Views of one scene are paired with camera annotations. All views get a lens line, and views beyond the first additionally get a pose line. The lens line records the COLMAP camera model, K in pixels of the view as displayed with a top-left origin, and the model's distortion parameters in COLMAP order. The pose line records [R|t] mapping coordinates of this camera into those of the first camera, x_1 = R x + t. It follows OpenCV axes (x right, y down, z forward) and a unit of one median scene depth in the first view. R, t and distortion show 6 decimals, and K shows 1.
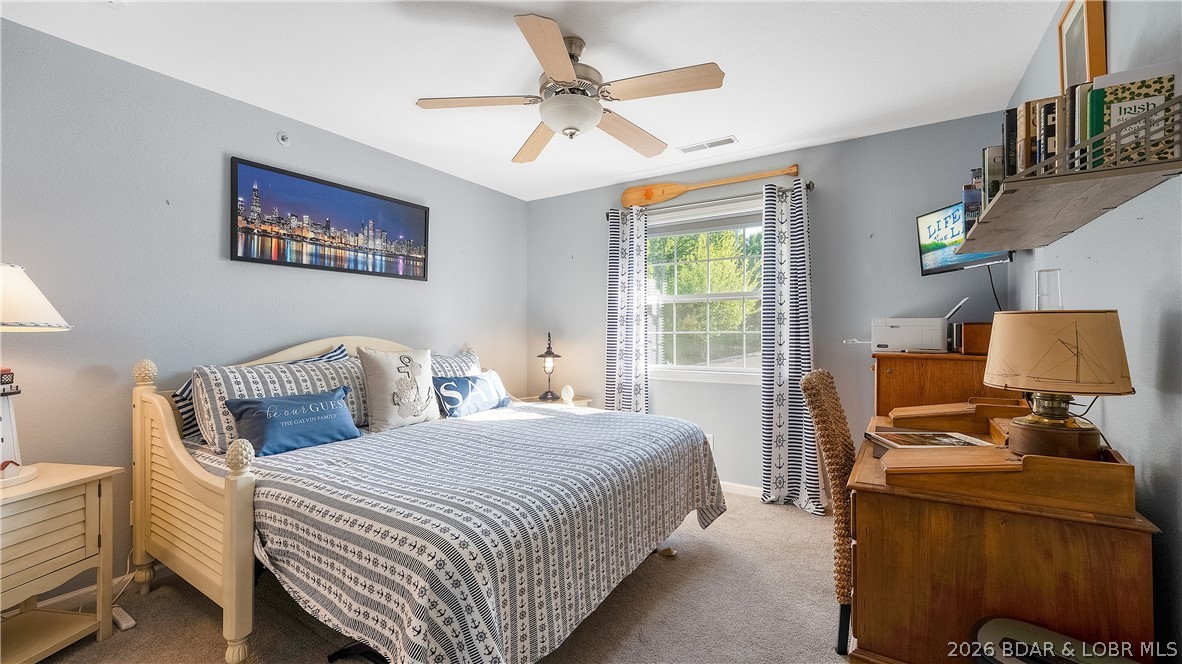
lens RADIAL K [[480.8, 0, 585.3], [0, 480.8, 330.7], [0, 0, 1]] dist [-0.003809, -0.000092]
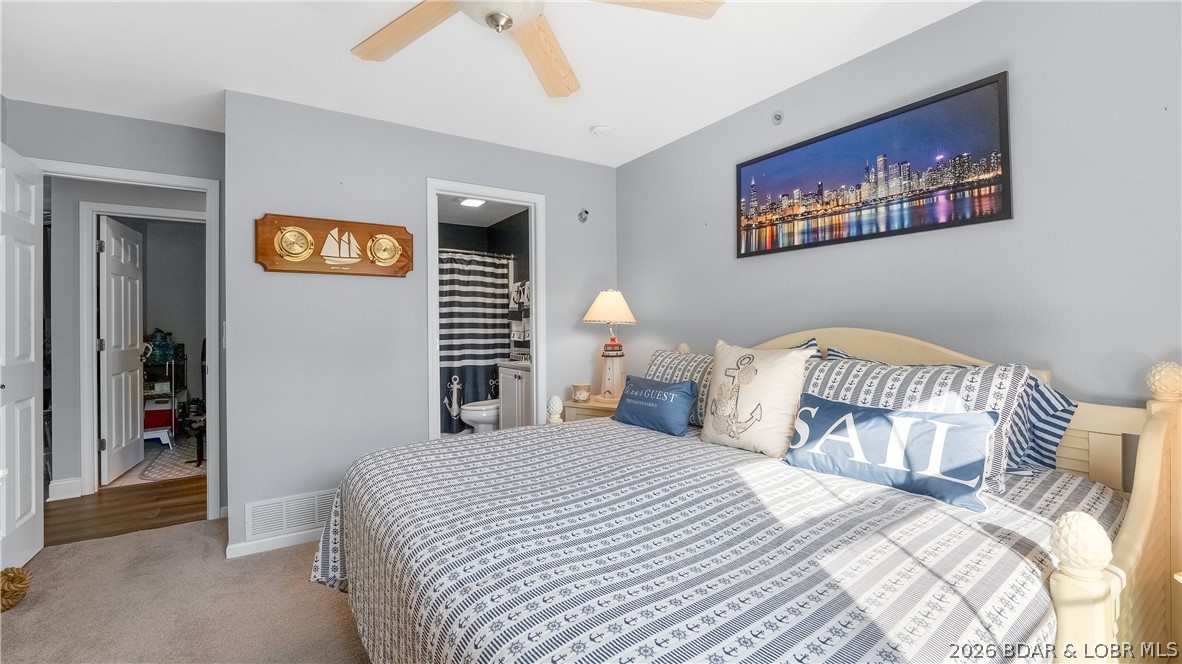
lens RADIAL K [[480.8, 0, 585.3], [0, 480.8, 330.7], [0, 0, 1]] dist [-0.003809, -0.000092]
pose [[-0.384459, 0.010962, -0.923077, 0.364208], [0.009265, 0.999925, 0.008016, 0.006558], [0.923096, -0.005470, -0.384532, 0.944465]]
